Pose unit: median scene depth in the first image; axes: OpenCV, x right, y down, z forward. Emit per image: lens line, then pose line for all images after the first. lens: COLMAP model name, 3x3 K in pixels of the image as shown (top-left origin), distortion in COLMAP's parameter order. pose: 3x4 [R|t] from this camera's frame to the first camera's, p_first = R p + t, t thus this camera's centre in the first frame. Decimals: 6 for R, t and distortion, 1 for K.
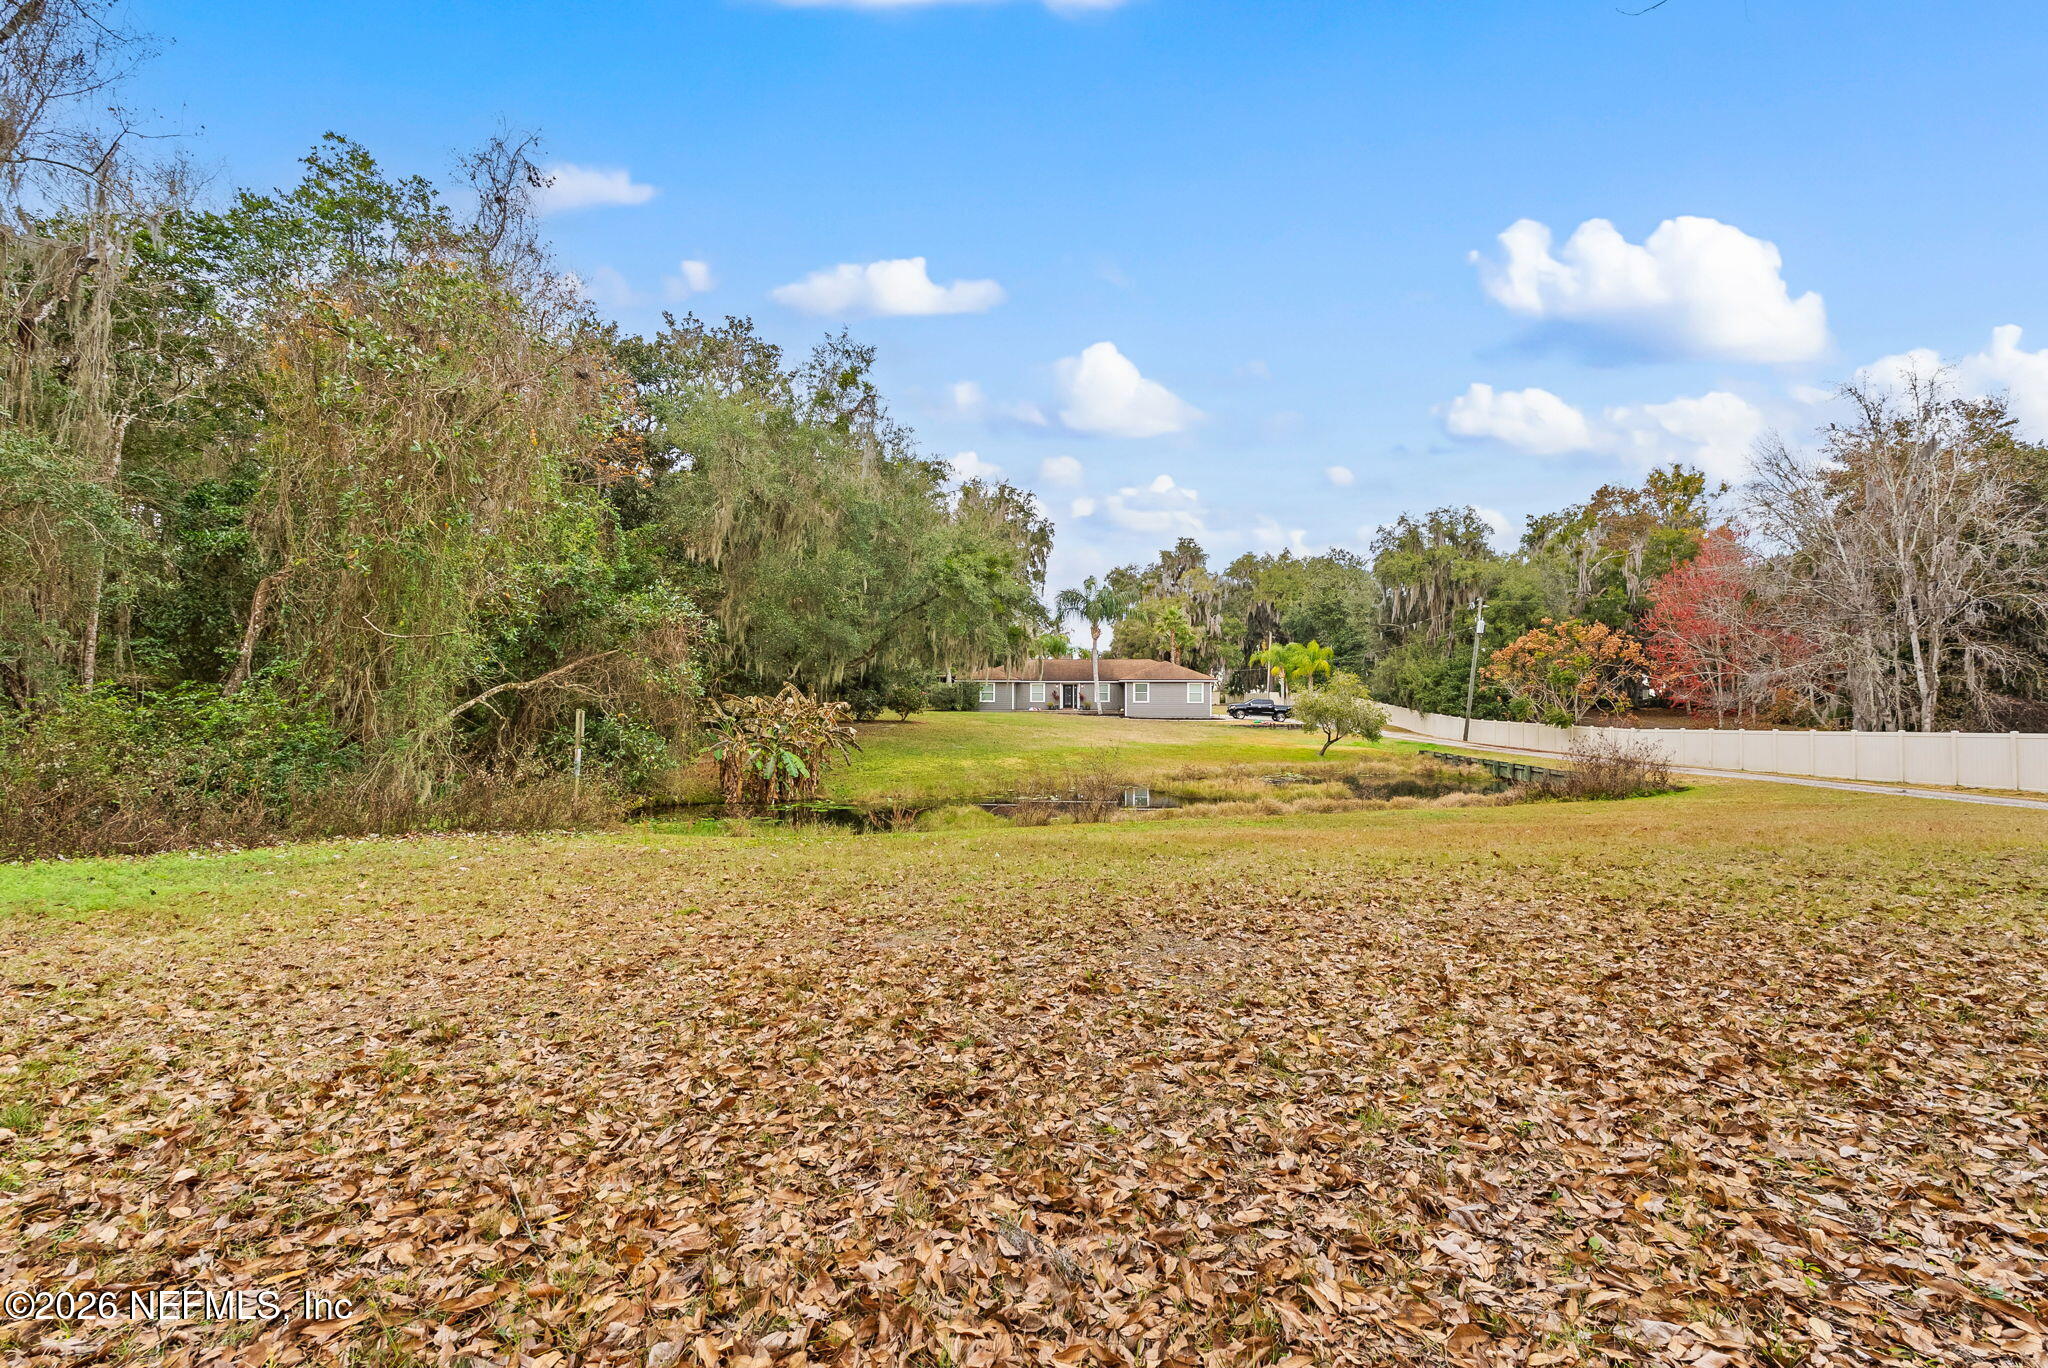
lens RADIAL K [[891.8, 0, 1030.0], [0, 891.8, 683.0], [0, 0, 1]] dist [0.000983, 0.000058]
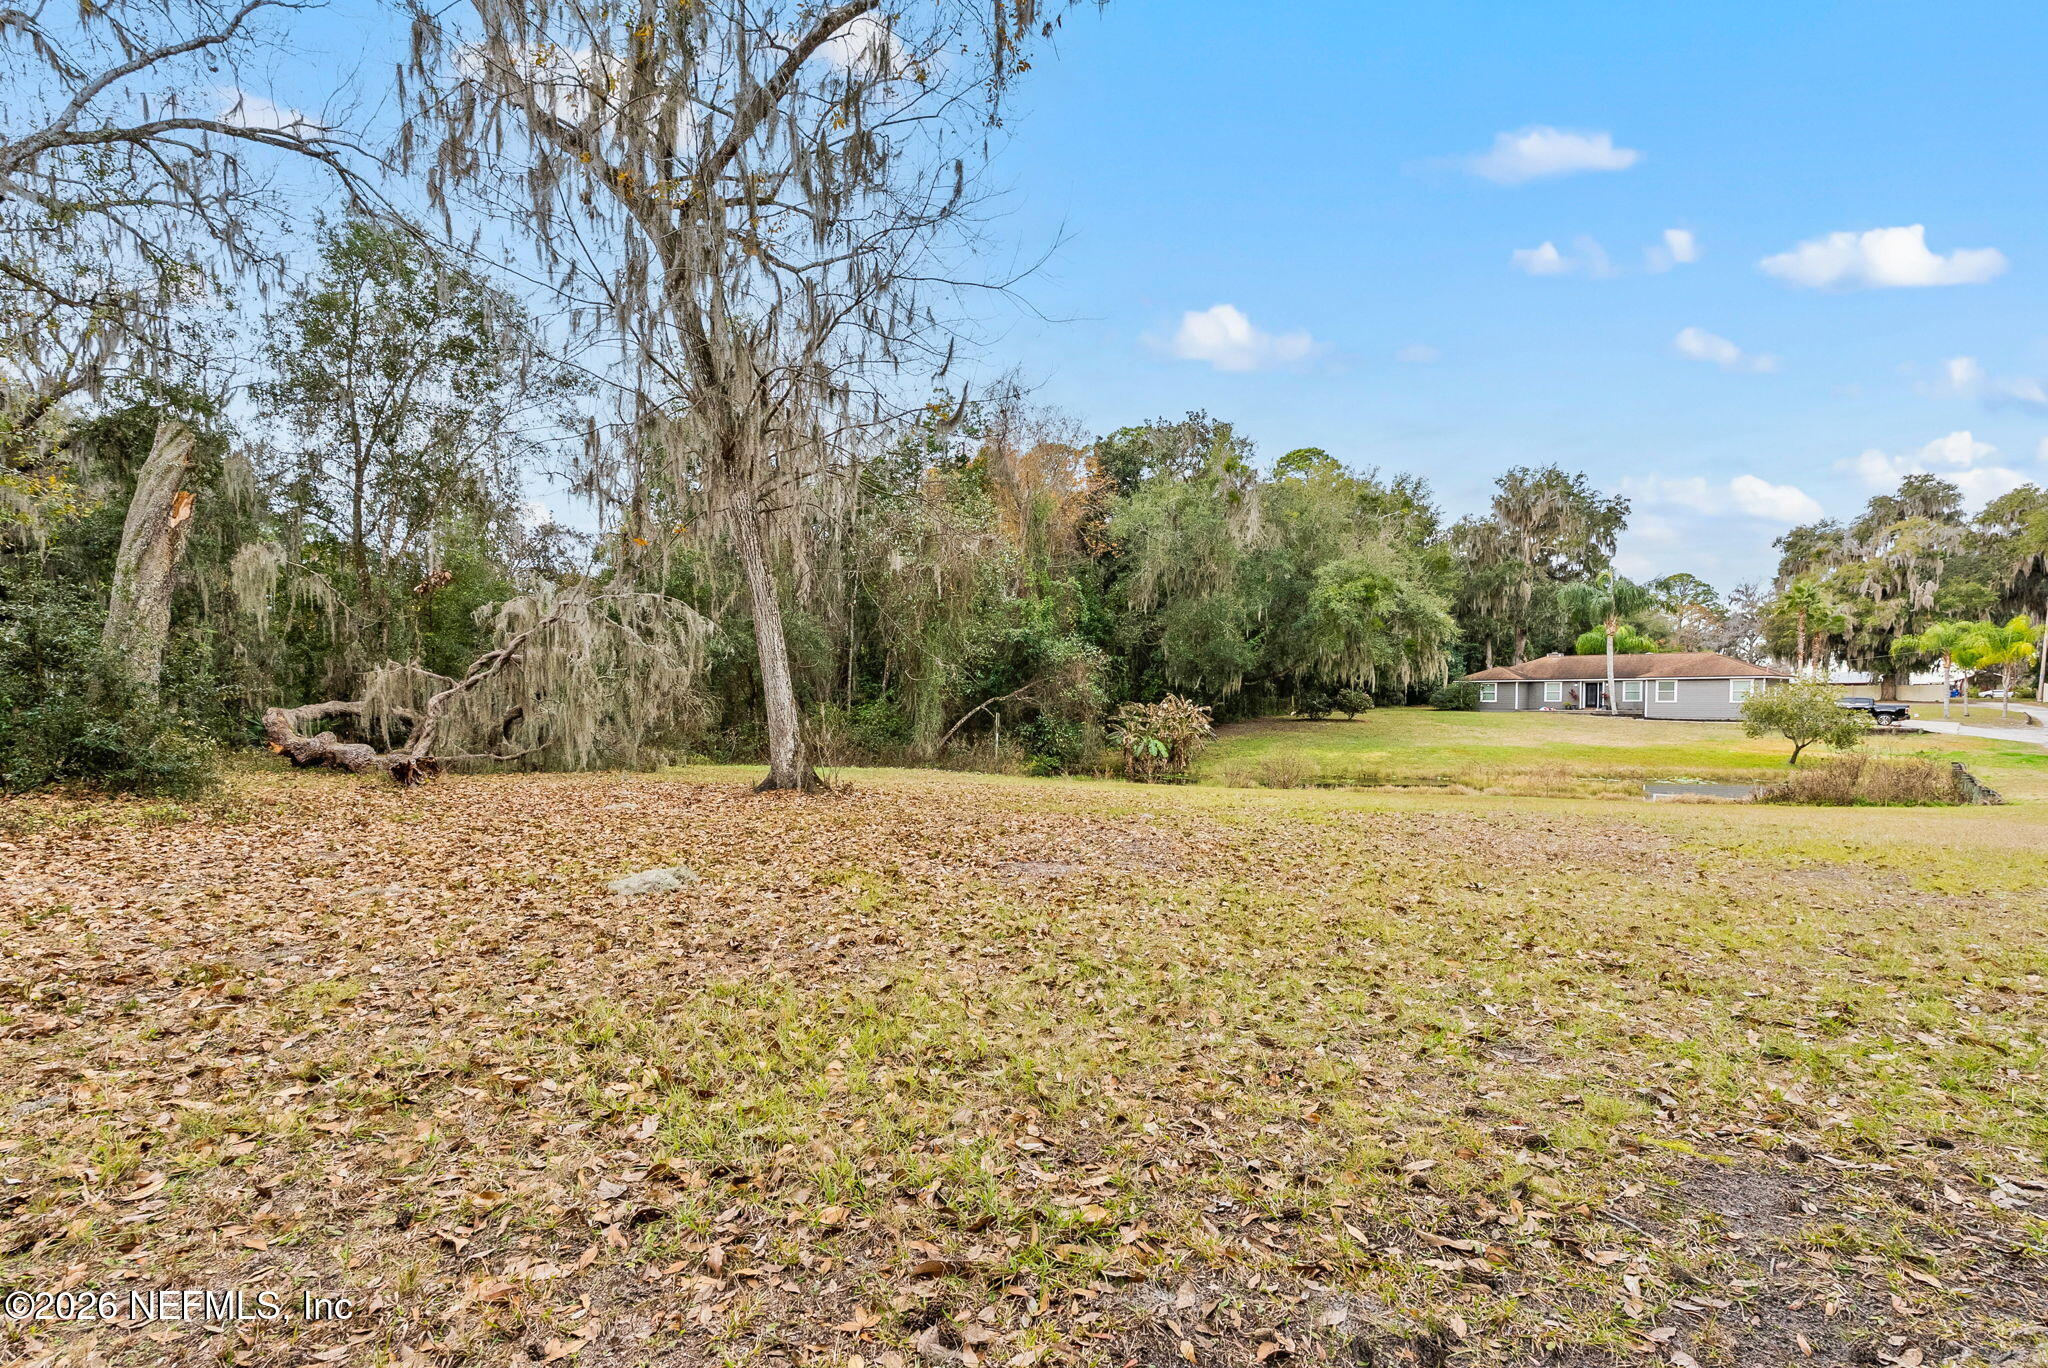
lens RADIAL K [[906.5, 0, 1017.2], [0, 906.5, 691.8], [0, 0, 1]] dist [-0.001320, -0.000064]
pose [[0.766302, -0.010634, -0.642393, 0.207585], [0.019254, 0.999794, 0.006418, -0.007669], [0.642192, -0.017287, 0.766349, -0.127566]]
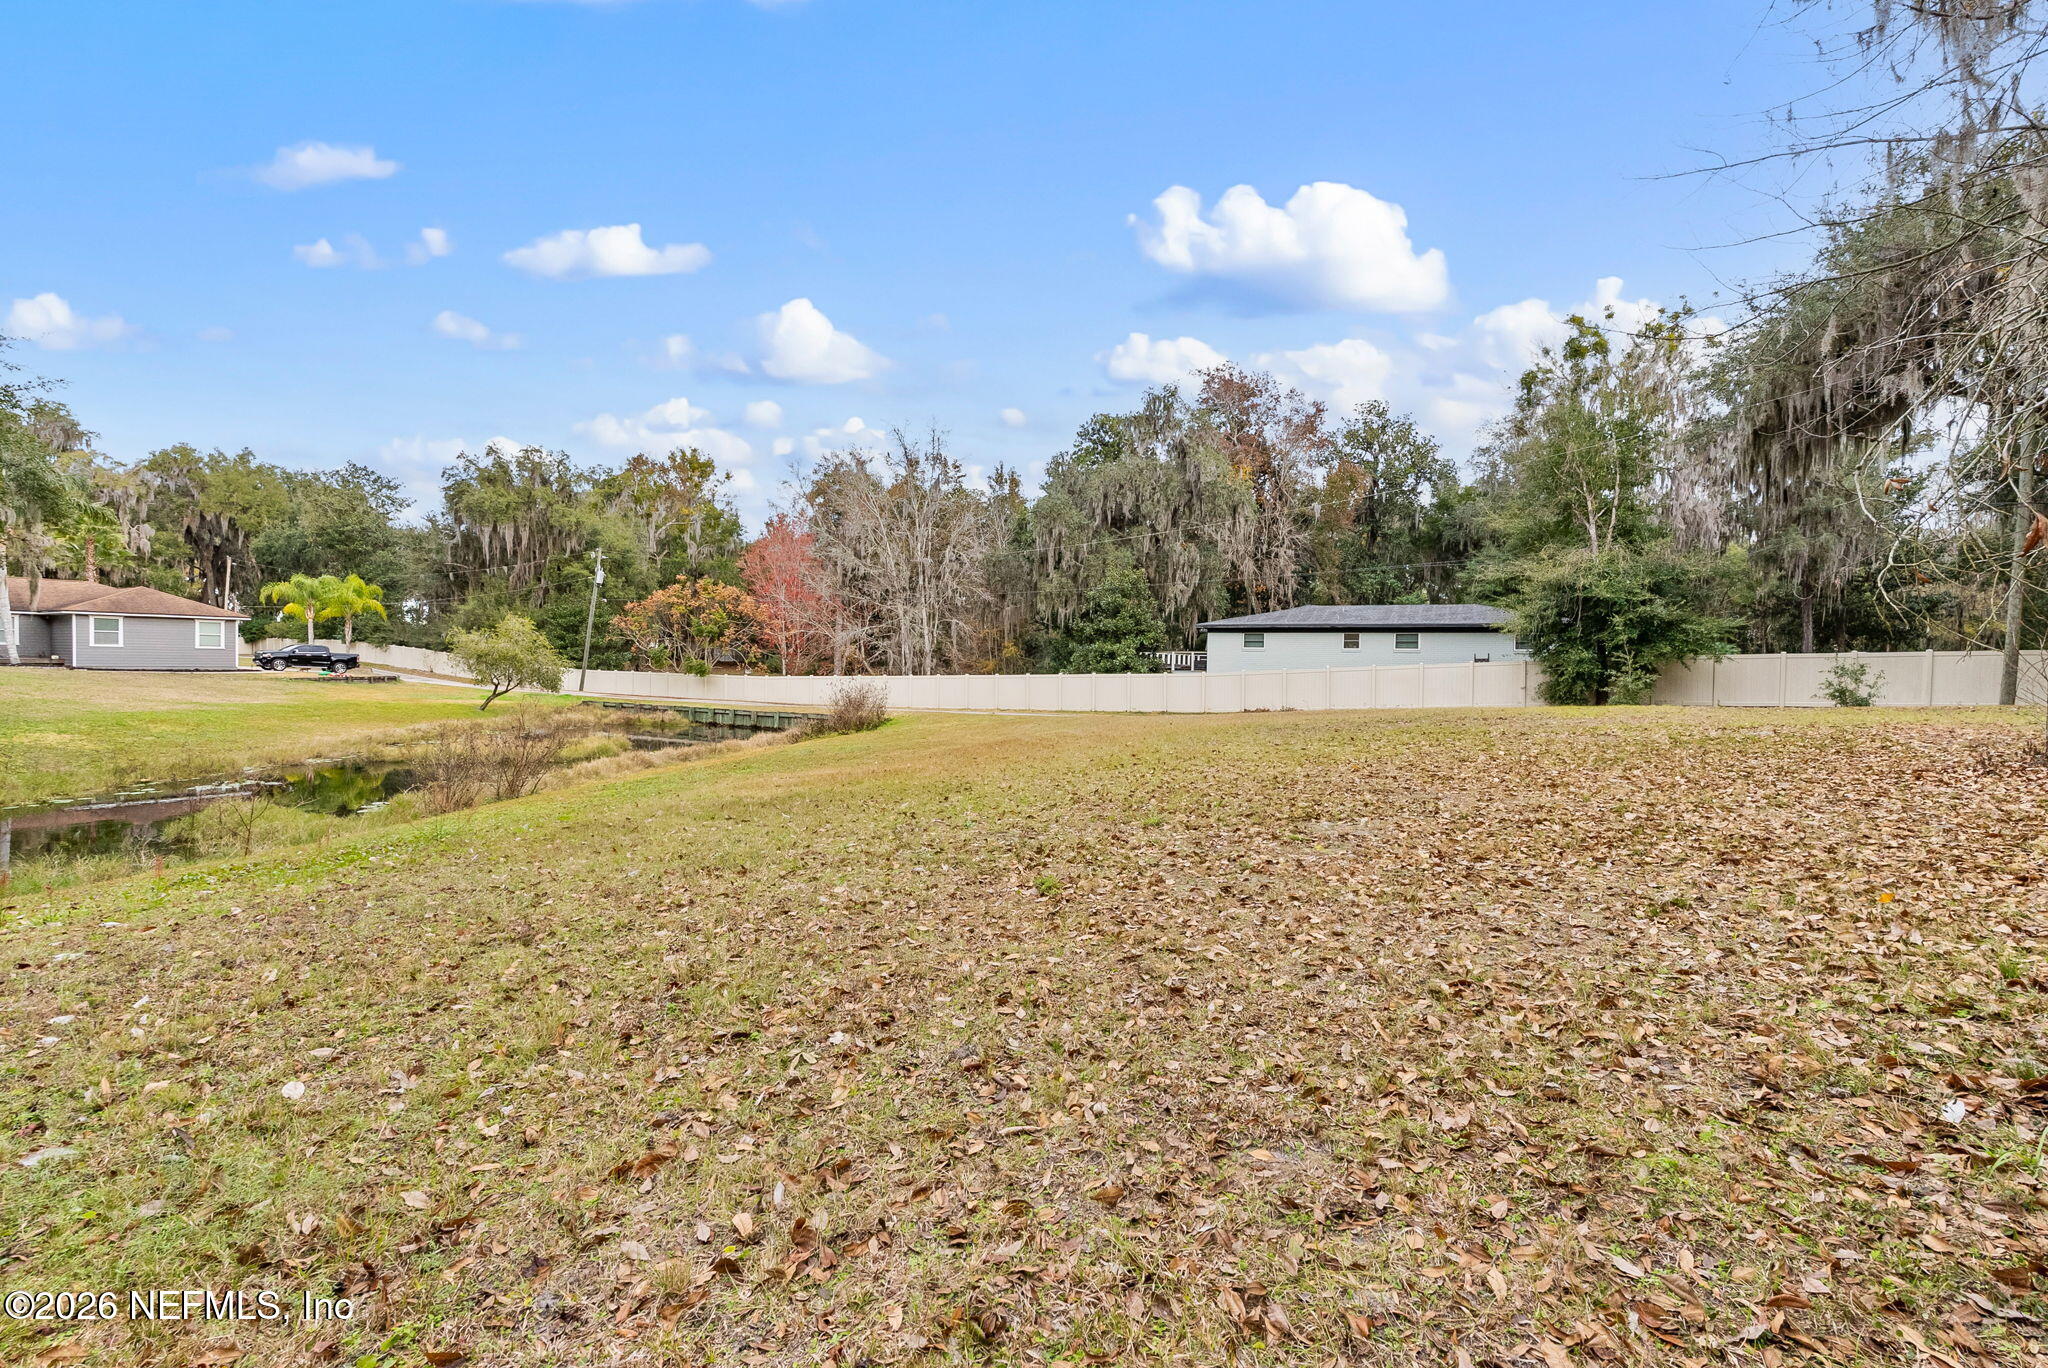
lens RADIAL K [[906.5, 0, 1014.6], [0, 906.5, 681.6], [0, 0, 1]] dist [-0.001320, -0.000064]
pose [[0.505620, -0.013813, 0.862646, -0.115159], [-0.030864, 0.998942, 0.034086, 0.003992], [-0.862204, -0.043859, 0.504659, 0.068152]]
